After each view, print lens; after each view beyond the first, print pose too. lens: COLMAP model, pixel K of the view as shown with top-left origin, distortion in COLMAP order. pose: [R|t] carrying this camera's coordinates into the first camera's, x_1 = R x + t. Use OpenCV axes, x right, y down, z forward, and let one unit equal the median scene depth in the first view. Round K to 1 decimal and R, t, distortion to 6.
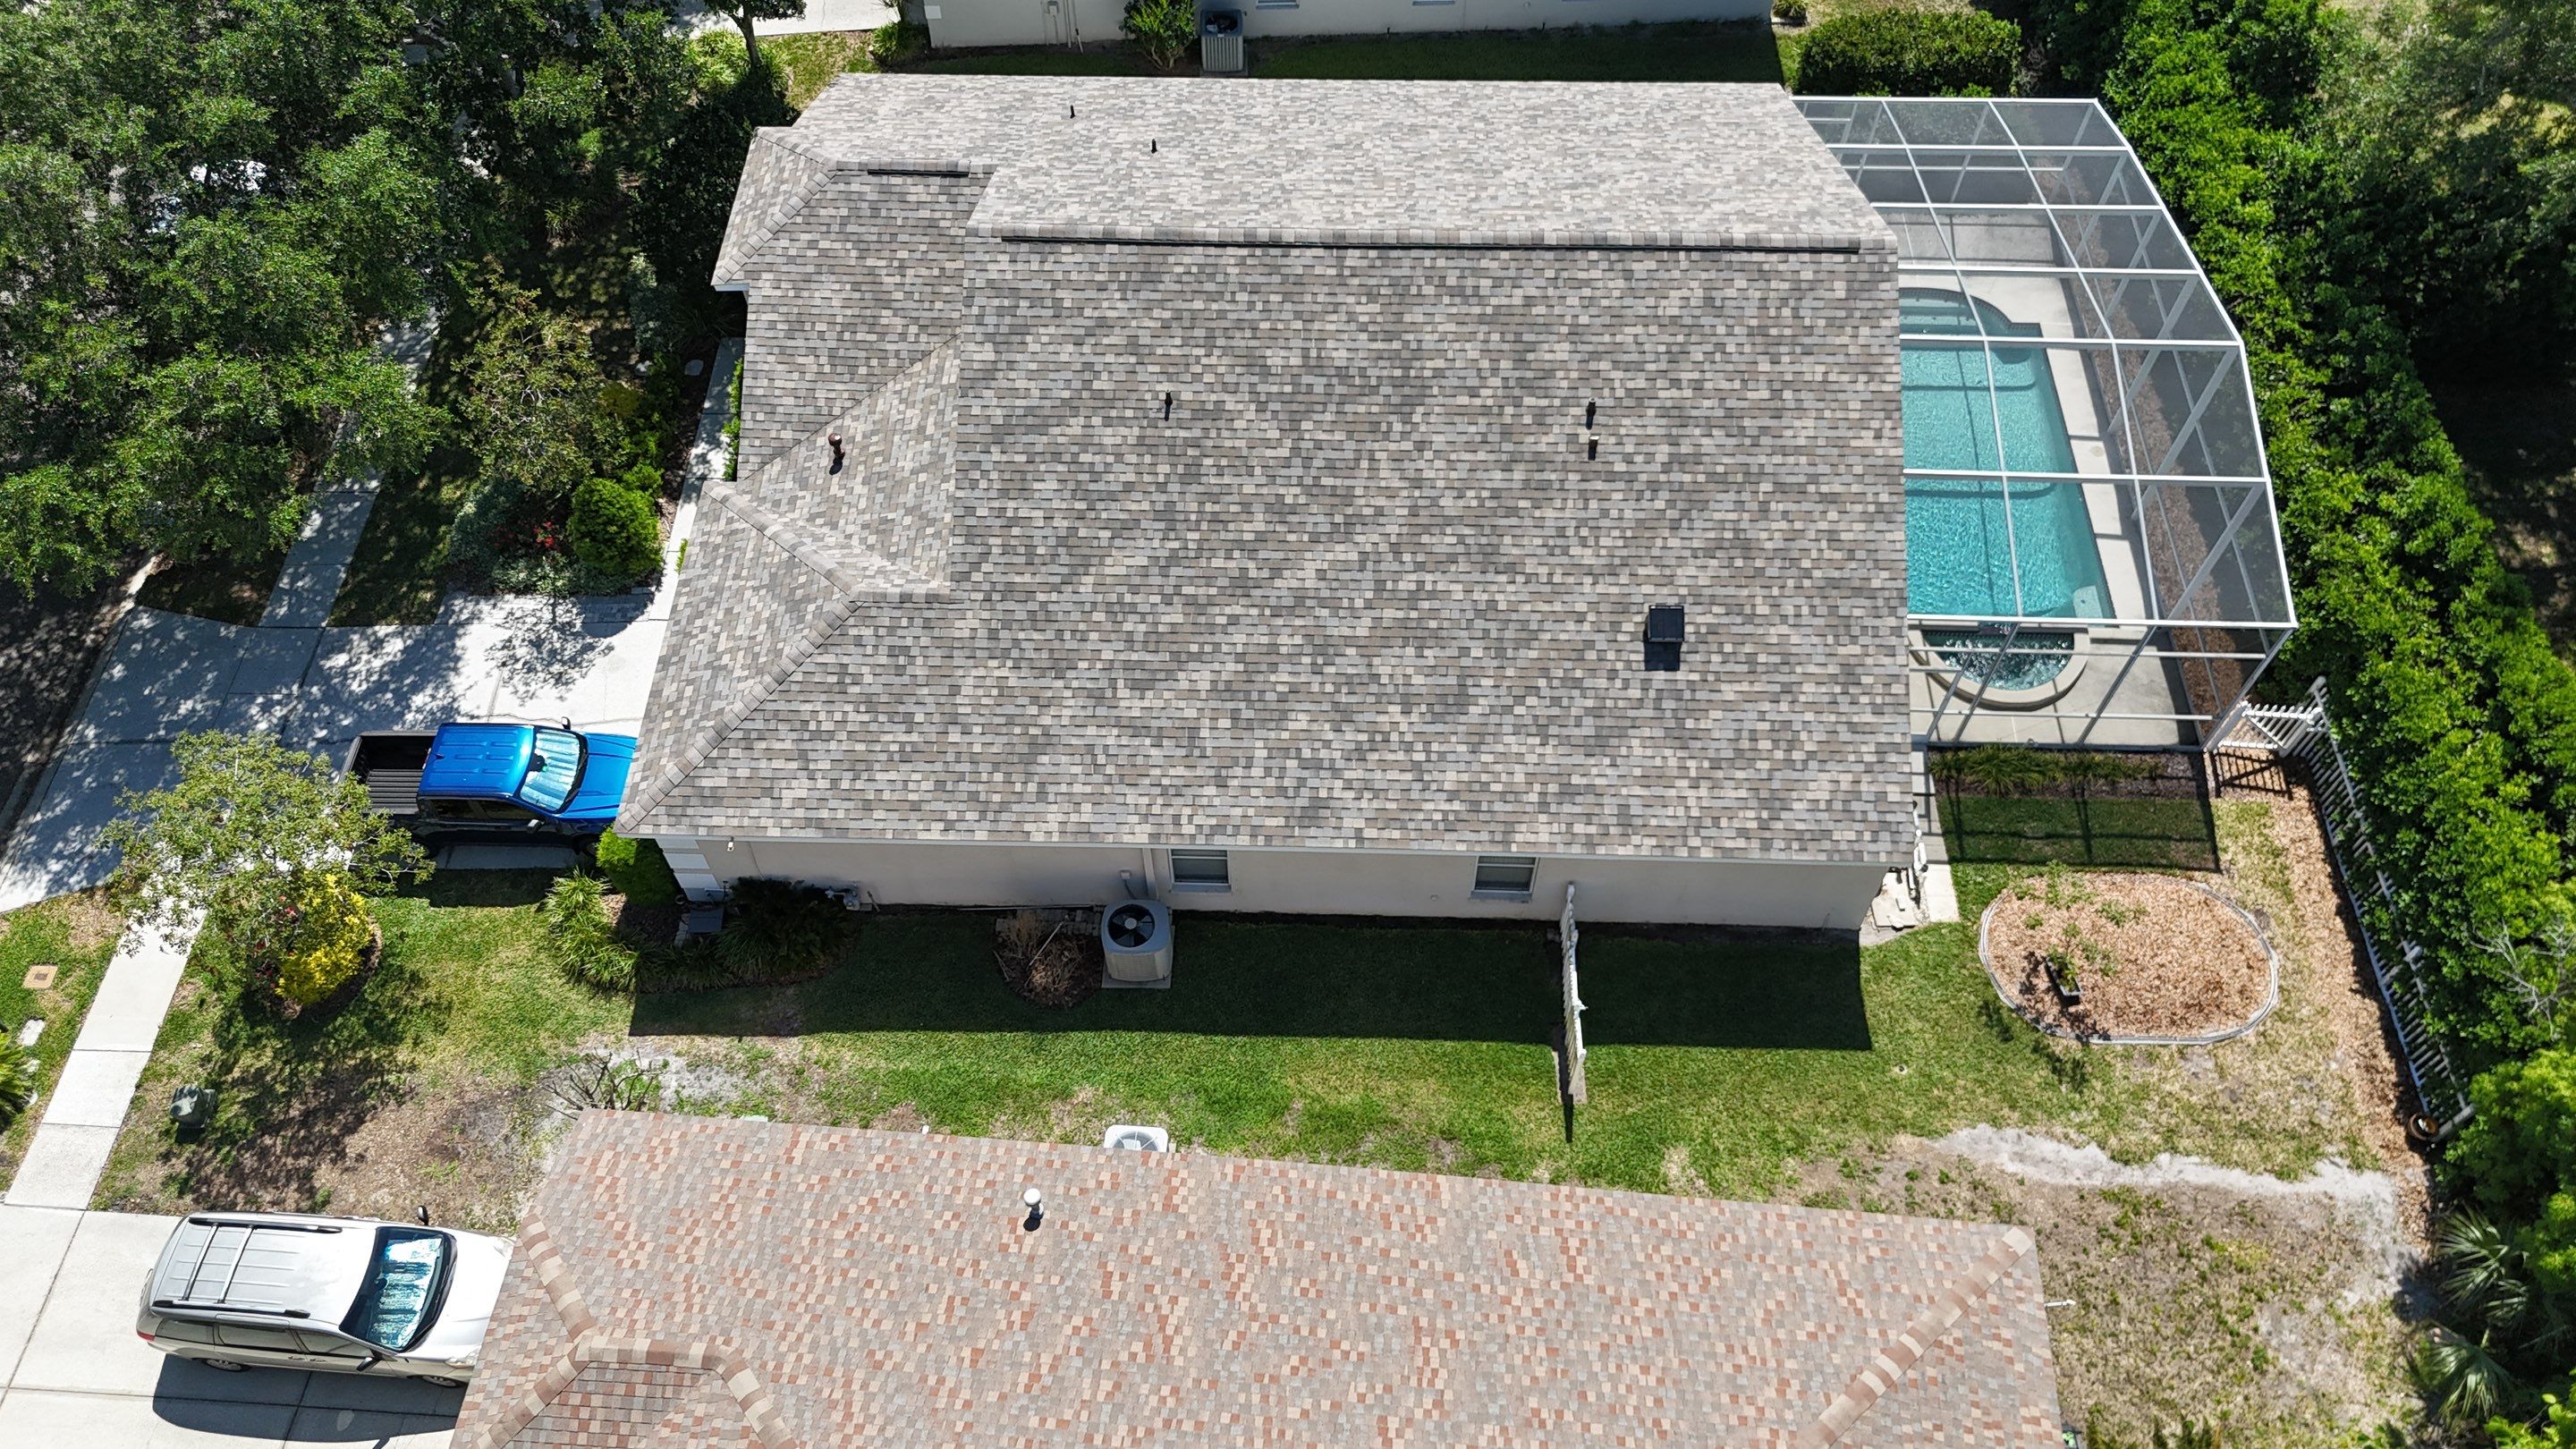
lens RADIAL K [[1888.0, 0, 1284.9], [0, 1888.0, 724.2], [0, 0, 1]] dist [0.113629, -0.120191]
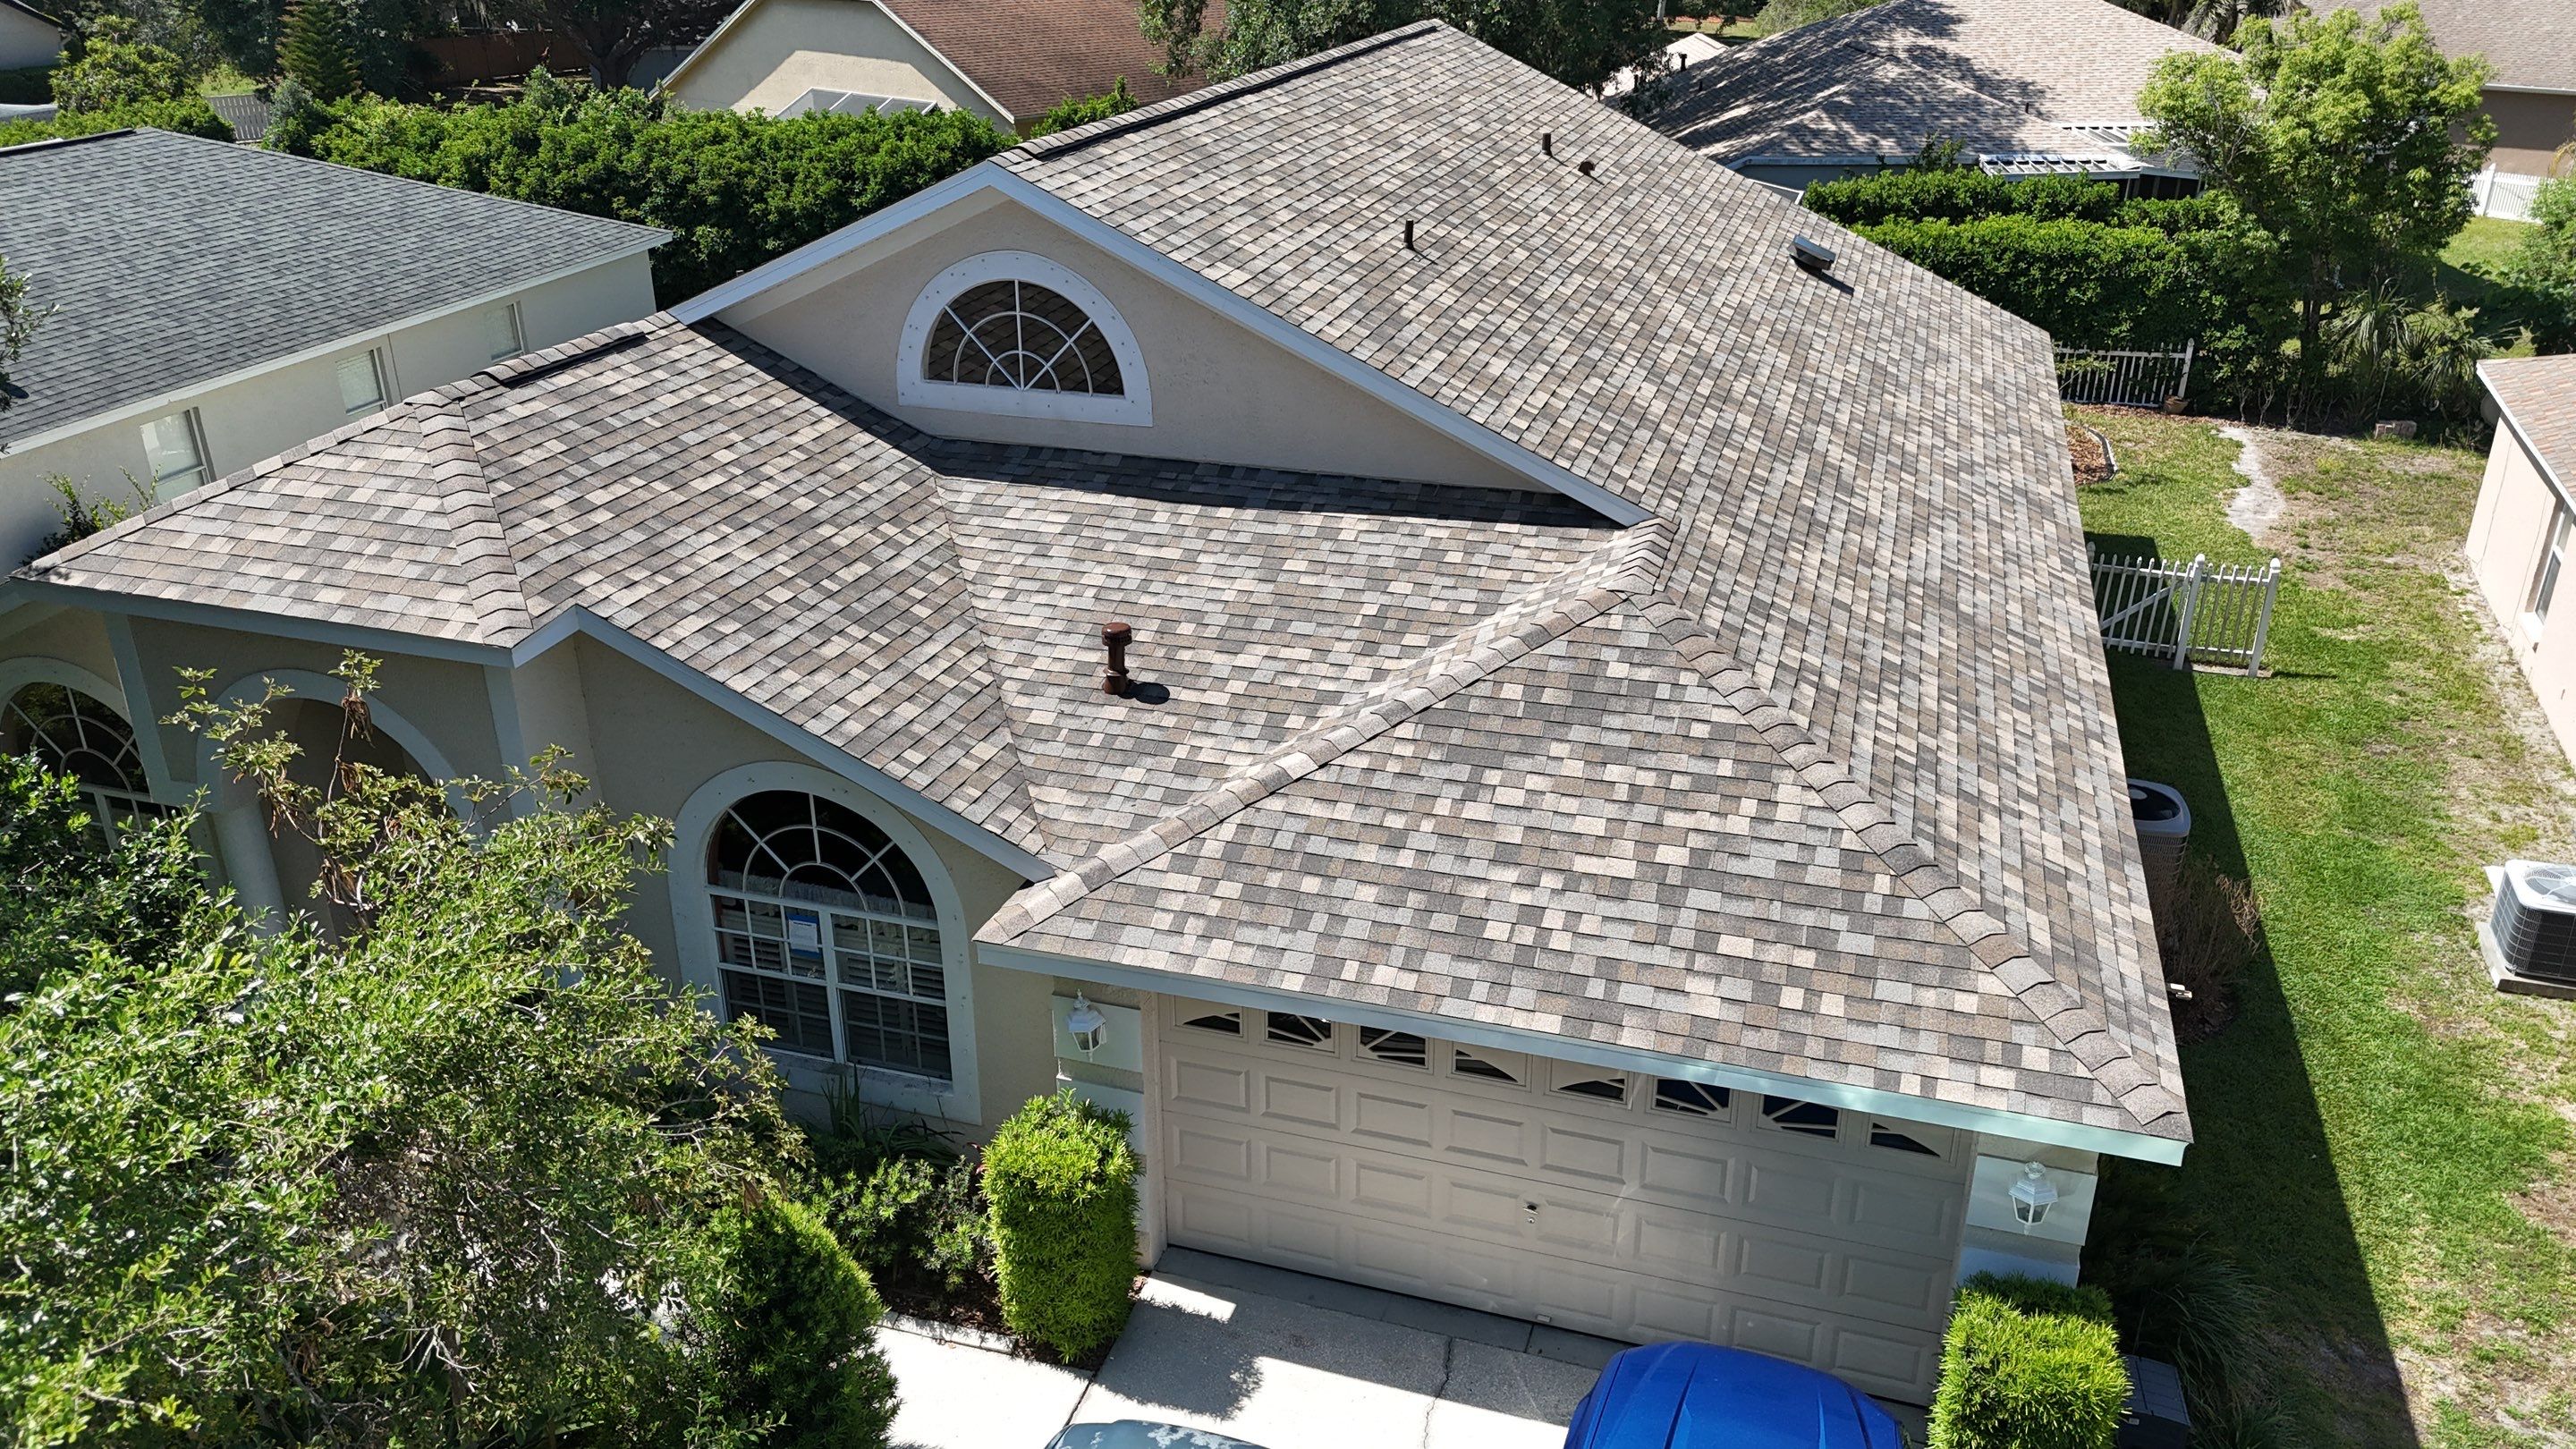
lens RADIAL K [[1899.9, 0, 1285.8], [0, 1899.9, 719.3], [0, 0, 1]] dist [0.084408, -0.085659]
pose [[0.278726, -0.387608, 0.878676, -0.646508], [0.799825, 0.600132, 0.011021, -0.118420], [-0.531593, 0.699715, 0.477291, 0.832324]]
